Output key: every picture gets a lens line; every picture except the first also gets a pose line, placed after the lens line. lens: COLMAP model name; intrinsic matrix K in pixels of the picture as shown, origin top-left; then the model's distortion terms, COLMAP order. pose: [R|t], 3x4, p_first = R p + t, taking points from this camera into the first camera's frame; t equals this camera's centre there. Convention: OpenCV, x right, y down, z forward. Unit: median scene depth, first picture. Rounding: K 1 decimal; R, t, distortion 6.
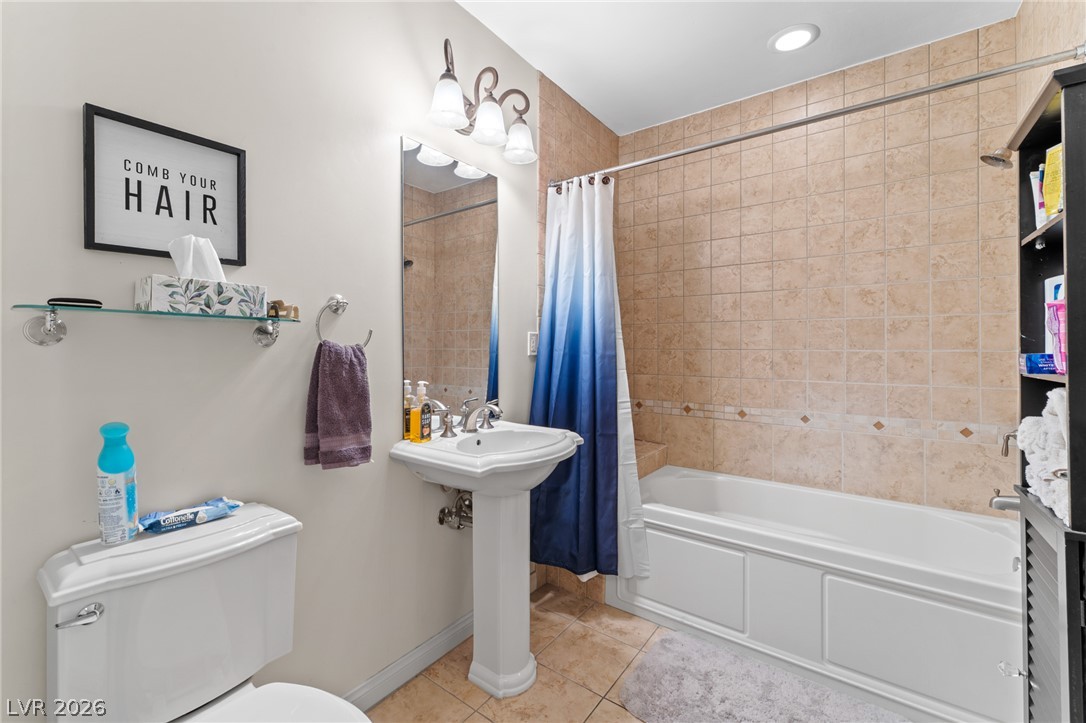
lens RADIAL K [[446.9, 0, 524.4], [0, 446.9, 345.1], [0, 0, 1]] dist [0.000567, 0.000128]
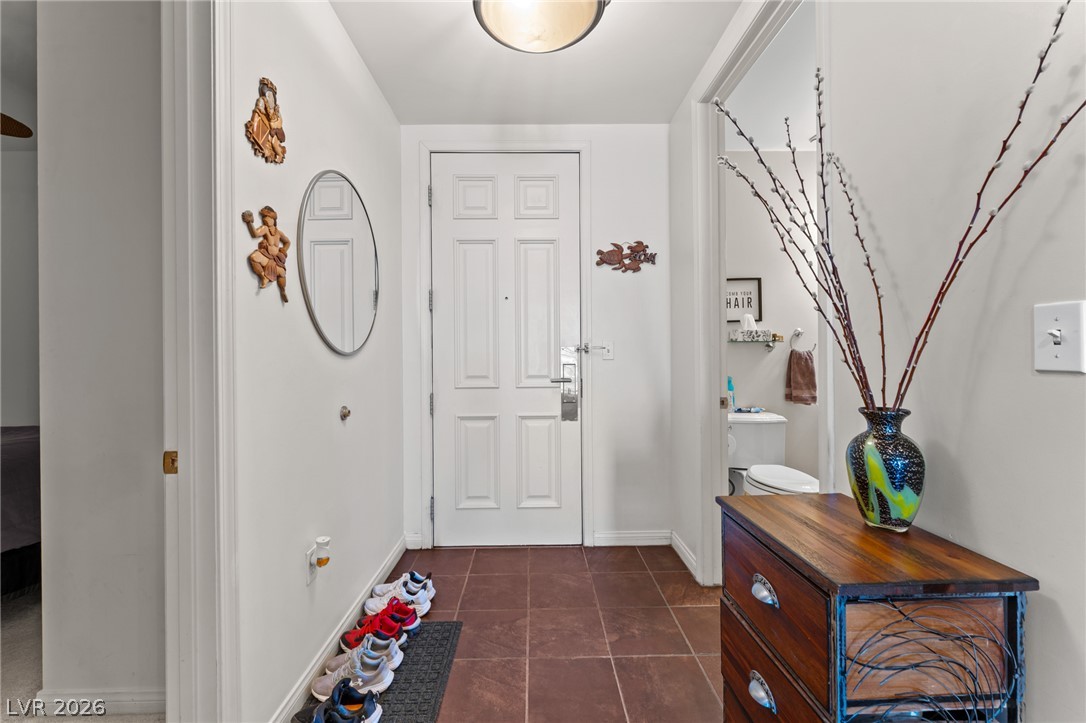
lens RADIAL K [[446.9, 0, 541.8], [0, 446.9, 352.3], [0, 0, 1]] dist [0.000567, 0.000128]
pose [[0.637286, -0.013517, -0.770509, 0.564714], [0.018885, 0.999820, -0.001920, -0.014320], [0.770396, -0.013328, 0.637427, -1.649080]]
